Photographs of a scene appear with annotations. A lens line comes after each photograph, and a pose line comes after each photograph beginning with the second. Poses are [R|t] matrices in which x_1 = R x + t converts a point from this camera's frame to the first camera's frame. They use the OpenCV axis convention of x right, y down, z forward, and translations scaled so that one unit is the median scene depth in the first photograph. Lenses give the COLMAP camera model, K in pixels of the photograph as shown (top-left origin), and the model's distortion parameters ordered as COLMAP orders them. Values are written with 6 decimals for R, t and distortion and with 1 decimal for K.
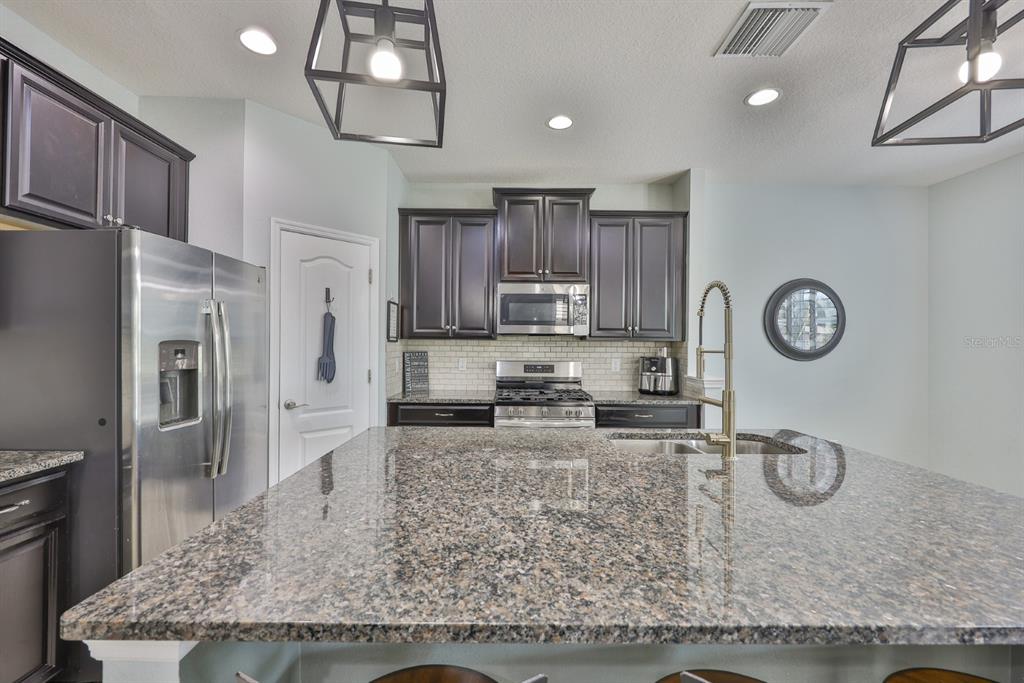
lens RADIAL K [[429.8, 0, 508.5], [0, 429.8, 343.0], [0, 0, 1]] dist [-0.000583, -0.000044]
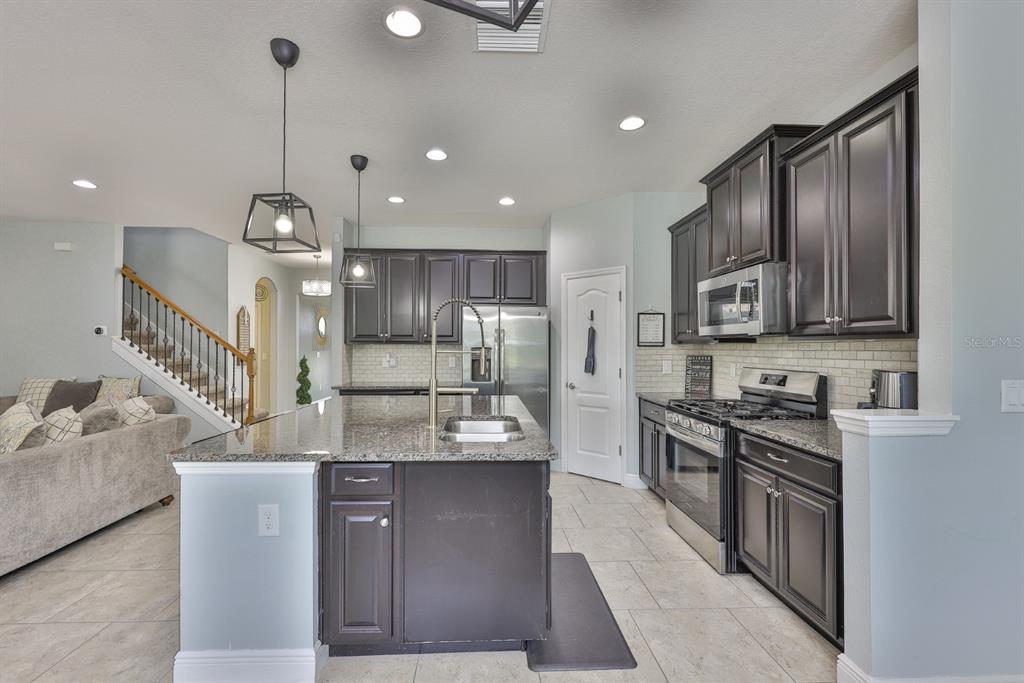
lens RADIAL K [[429.8, 0, 508.5], [0, 429.8, 343.0], [0, 0, 1]] dist [-0.000583, -0.000044]
pose [[0.071055, -0.018607, -0.997299, 0.849605], [-0.000292, 0.999826, -0.018675, 0.009446], [0.997472, 0.001619, 0.071037, 0.504734]]
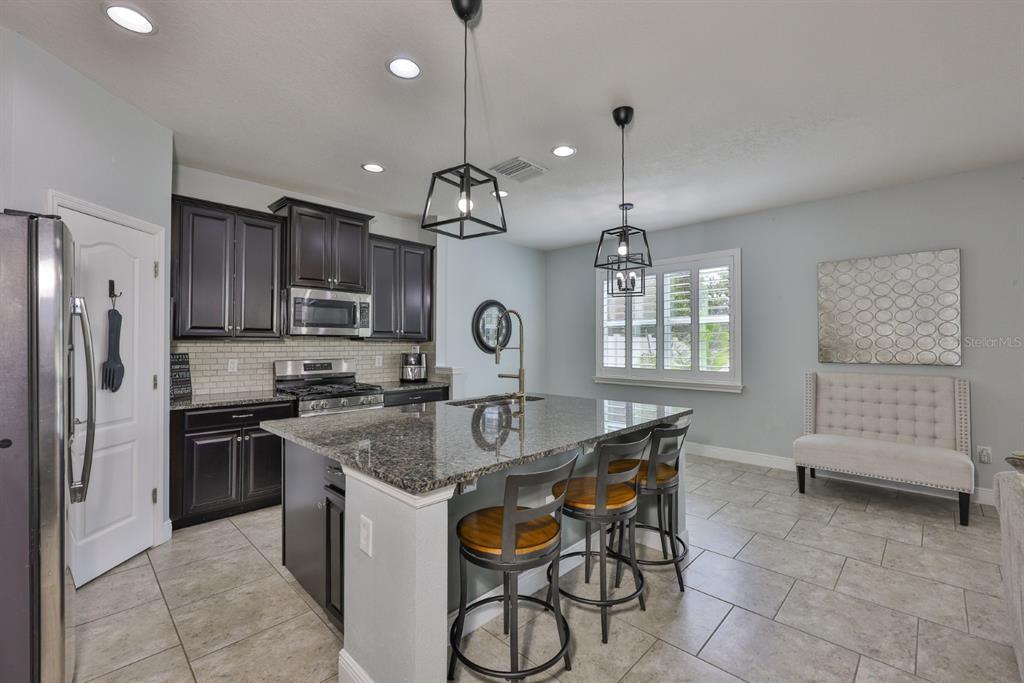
lens RADIAL K [[429.8, 0, 508.5], [0, 429.8, 343.0], [0, 0, 1]] dist [-0.000583, -0.000044]
pose [[0.701178, -0.005976, 0.712961, -0.394590], [0.001635, 0.999976, 0.006774, -0.007618], [-0.712984, -0.003584, 0.701171, -0.127335]]
